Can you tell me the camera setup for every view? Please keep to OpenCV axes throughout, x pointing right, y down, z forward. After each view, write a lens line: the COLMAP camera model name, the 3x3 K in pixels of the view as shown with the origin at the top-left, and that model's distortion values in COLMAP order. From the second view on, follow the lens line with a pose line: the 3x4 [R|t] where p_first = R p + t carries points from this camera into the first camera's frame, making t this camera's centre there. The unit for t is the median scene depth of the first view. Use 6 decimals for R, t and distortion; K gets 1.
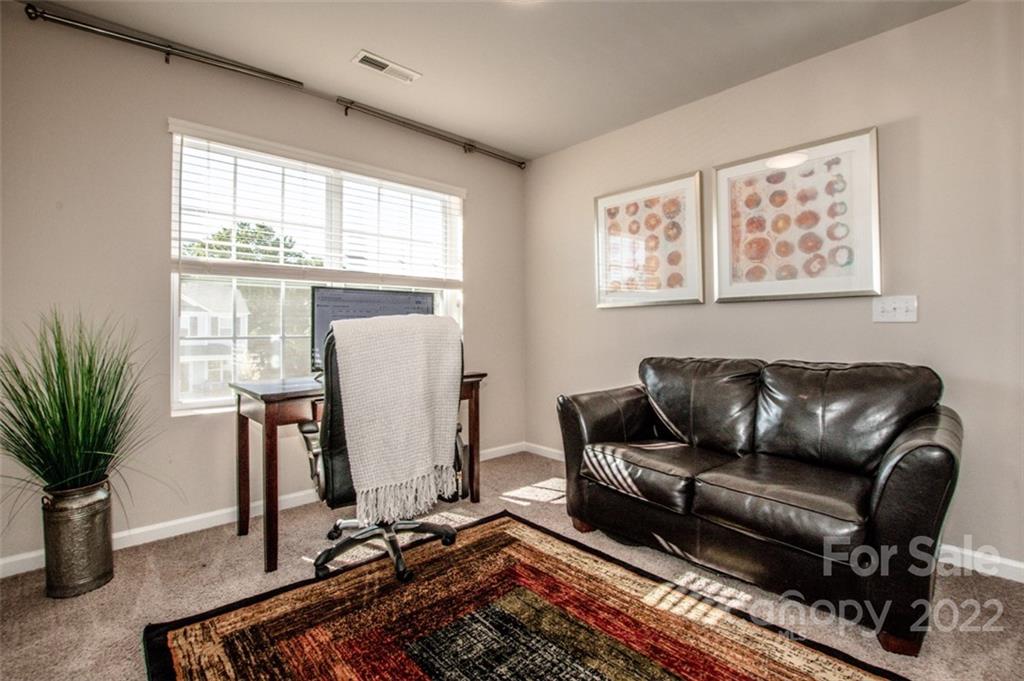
lens RADIAL K [[462.6, 0, 524.7], [0, 462.6, 322.1], [0, 0, 1]] dist [-0.029011, 0.004129]
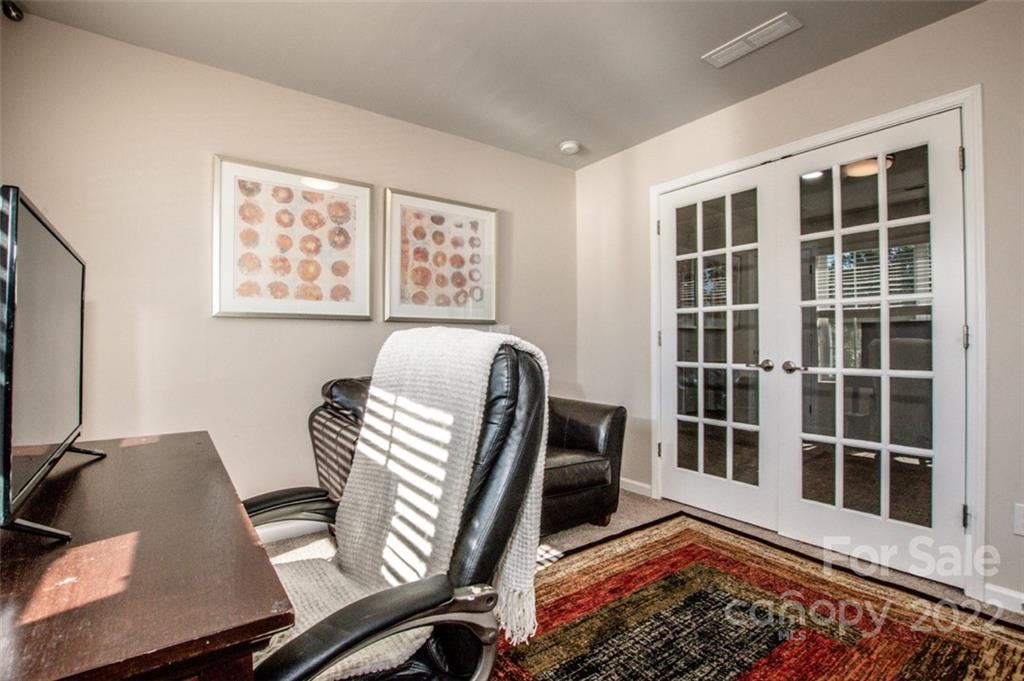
lens RADIAL K [[462.6, 0, 515.9], [0, 462.6, 338.6], [0, 0, 1]] dist [-0.029011, 0.004129]
pose [[0.143814, 0.012995, 0.989519, -0.582846], [-0.015652, 0.999819, -0.010856, 0.003688], [-0.989481, -0.013927, 0.143991, 0.596075]]
